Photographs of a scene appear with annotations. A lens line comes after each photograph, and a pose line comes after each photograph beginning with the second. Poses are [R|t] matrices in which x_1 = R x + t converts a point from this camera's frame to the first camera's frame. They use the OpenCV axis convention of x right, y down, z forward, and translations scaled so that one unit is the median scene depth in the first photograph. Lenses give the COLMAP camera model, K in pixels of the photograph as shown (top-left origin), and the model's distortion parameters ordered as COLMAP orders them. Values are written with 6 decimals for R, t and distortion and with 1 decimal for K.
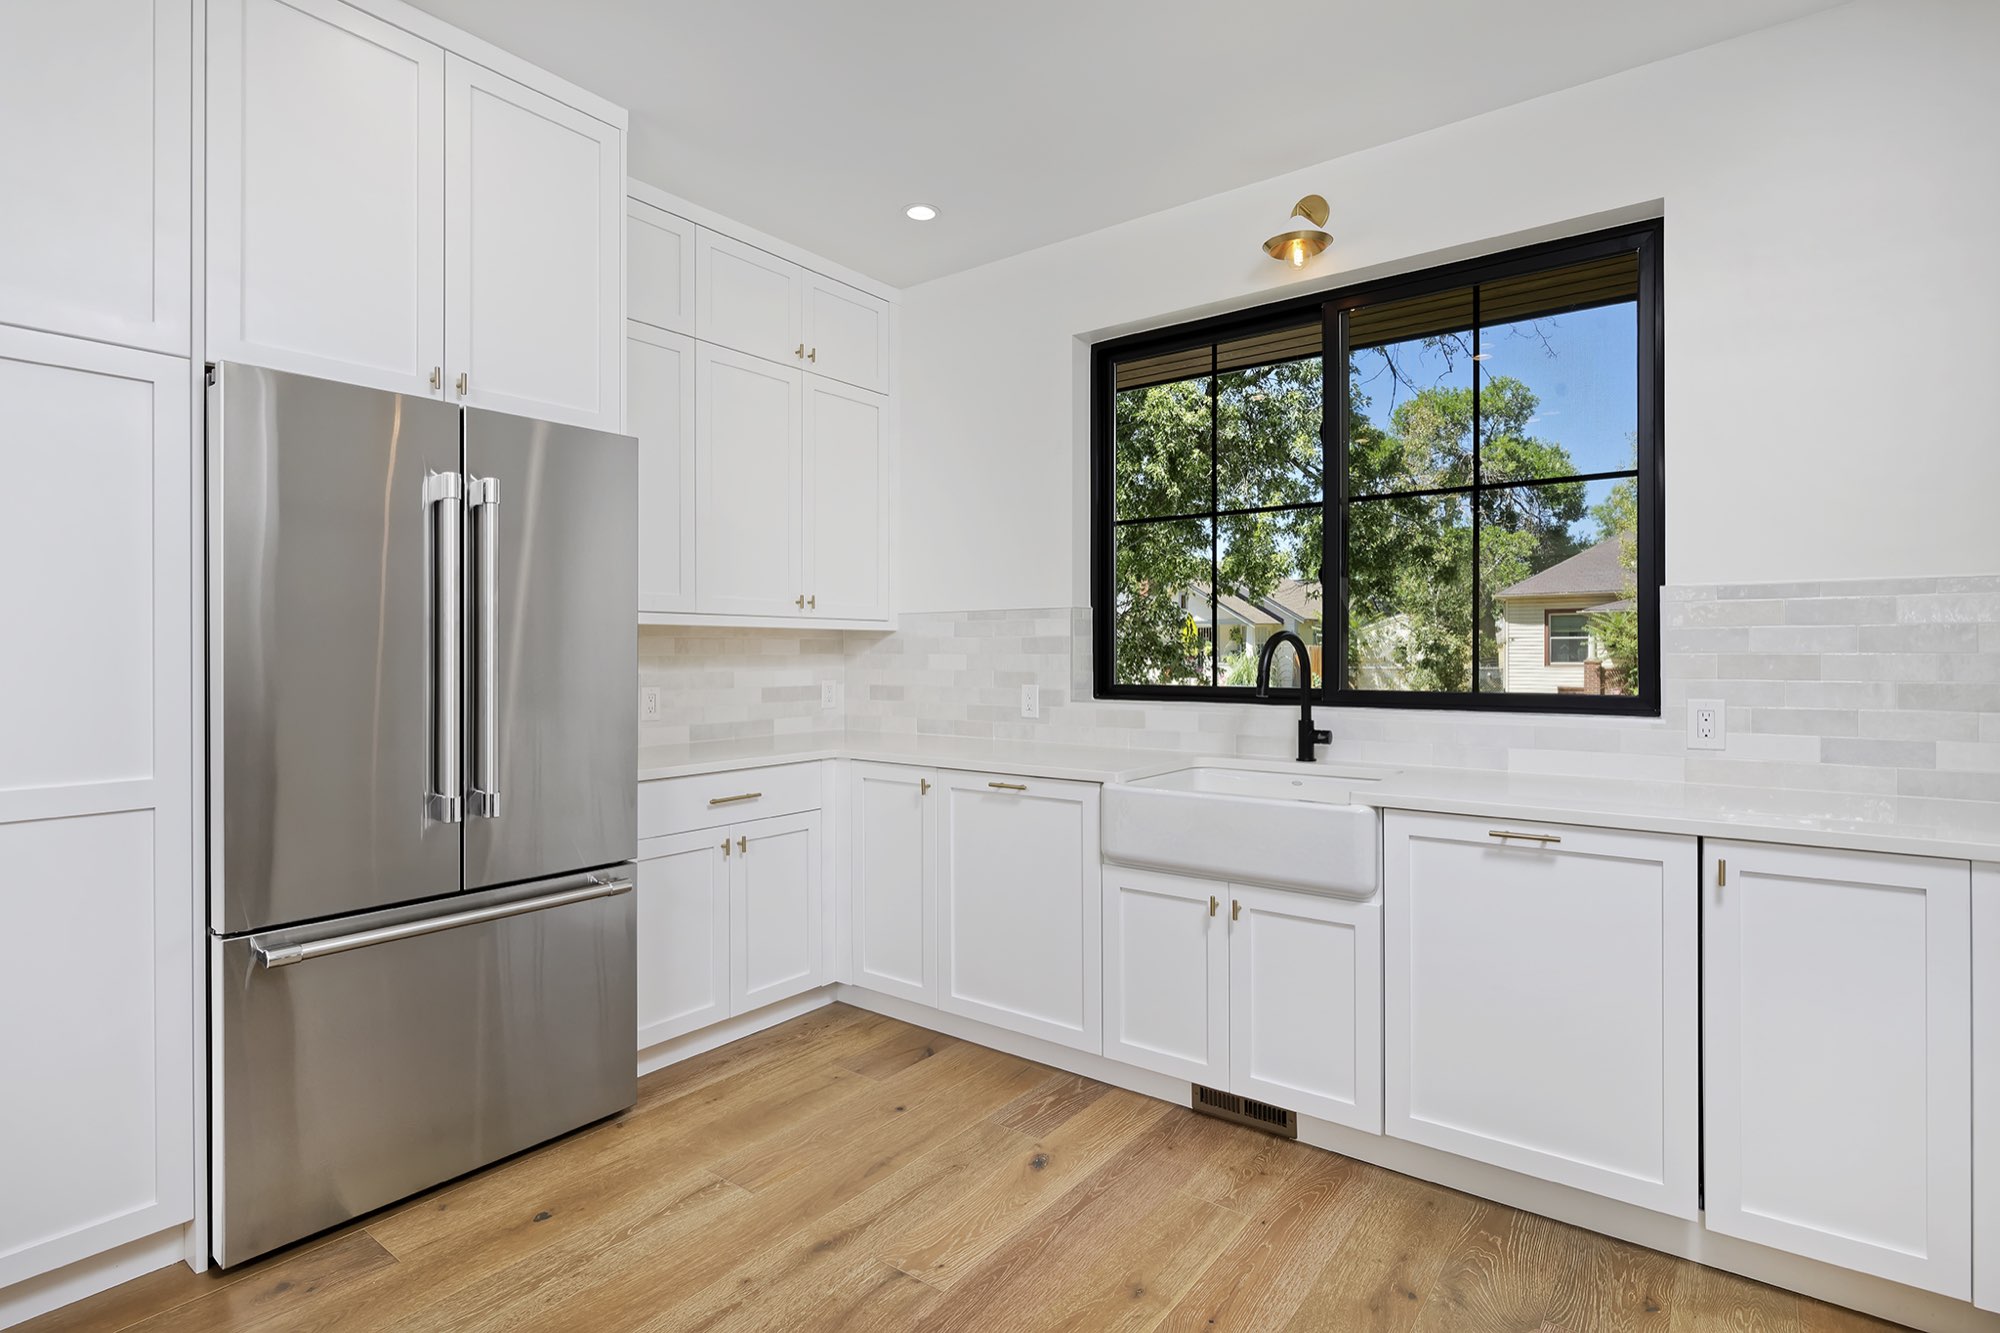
lens RADIAL K [[987.7, 0, 1000.6], [0, 987.7, 655.1], [0, 0, 1]] dist [-0.001593, -0.000341]
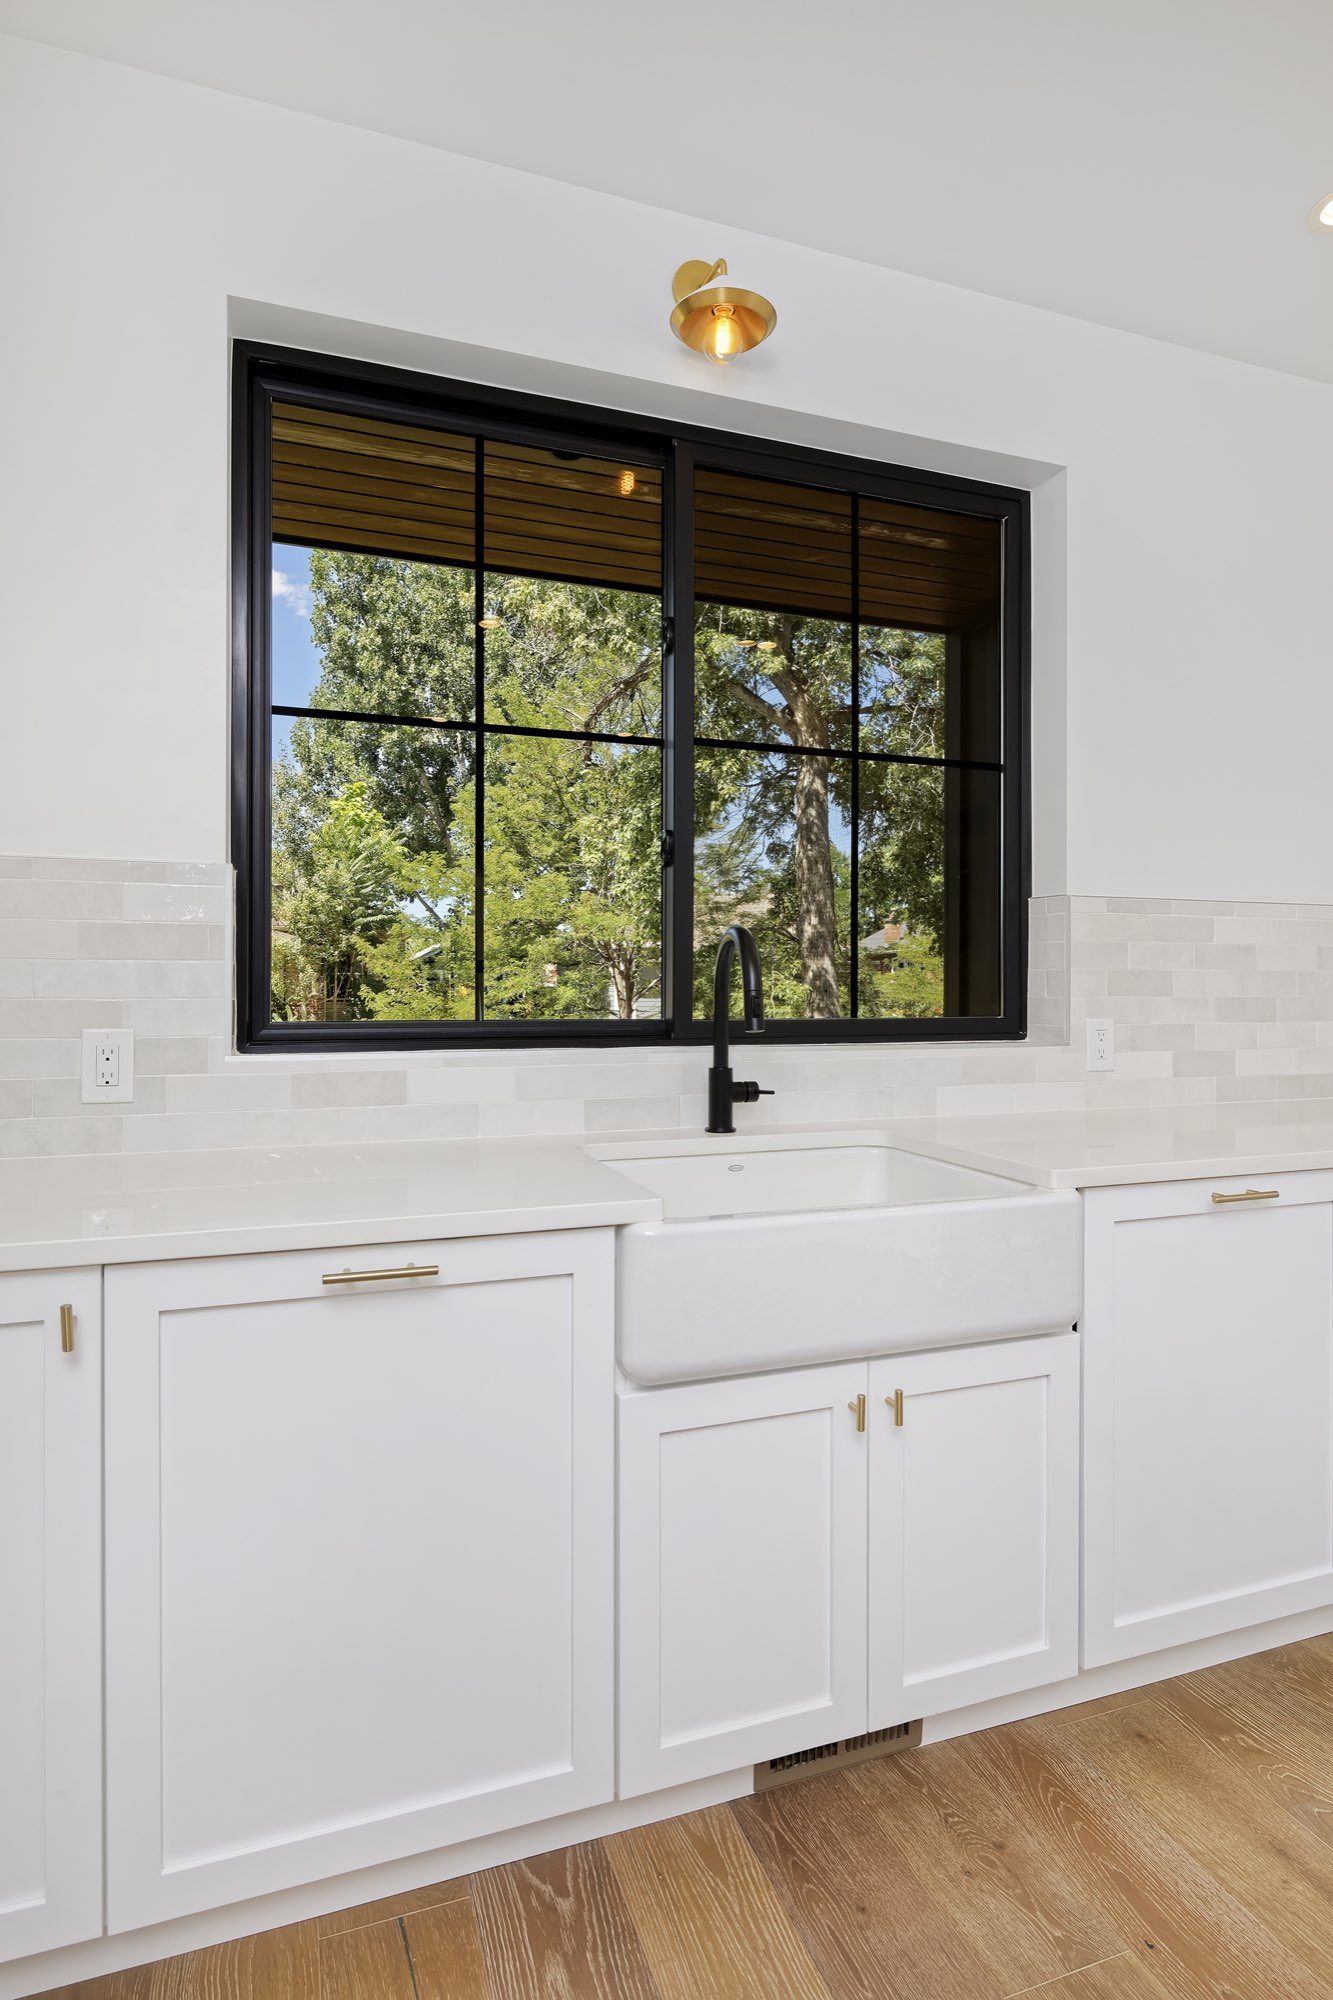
lens RADIAL K [[1066.5, 0, 670.2], [0, 1066.5, 989.9], [0, 0, 1]] dist [0.000125, -0.000880]
pose [[0.542062, 0.003133, 0.840333, -0.339309], [0.000602, 0.999991, -0.004117, 0.020831], [-0.840338, 0.002738, 0.542055, 0.753461]]
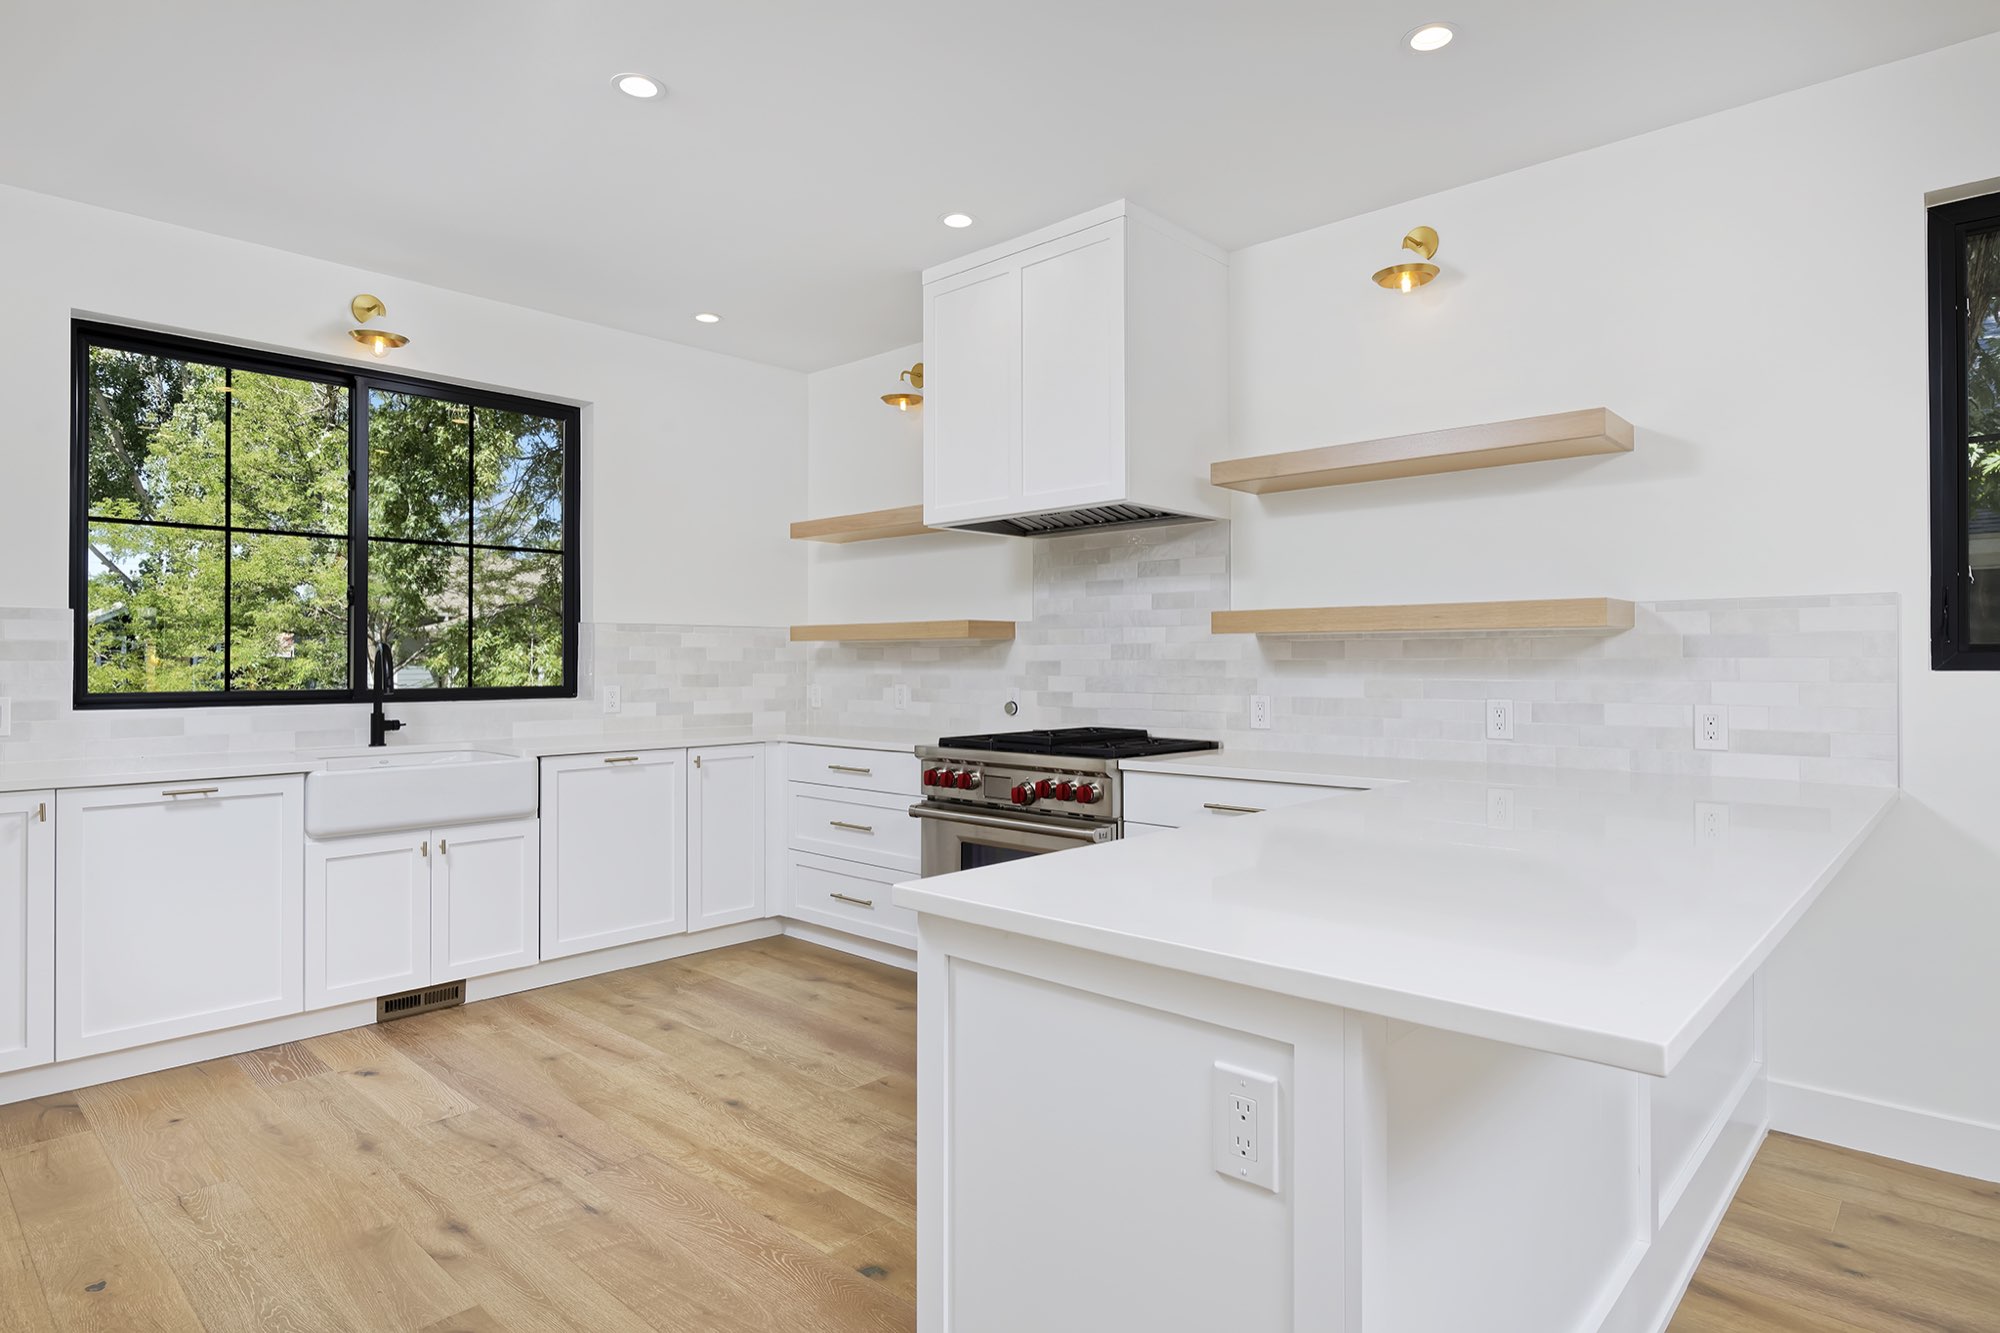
lens RADIAL K [[1088.9, 0, 1005.5], [0, 1088.9, 652.8], [0, 0, 1]] dist [0.000224, 0.000346]
pose [[0.101022, 0.009236, 0.994841, -1.159578], [0.003287, 0.999948, -0.009617, 0.005225], [-0.994879, 0.004242, 0.100986, 0.065348]]
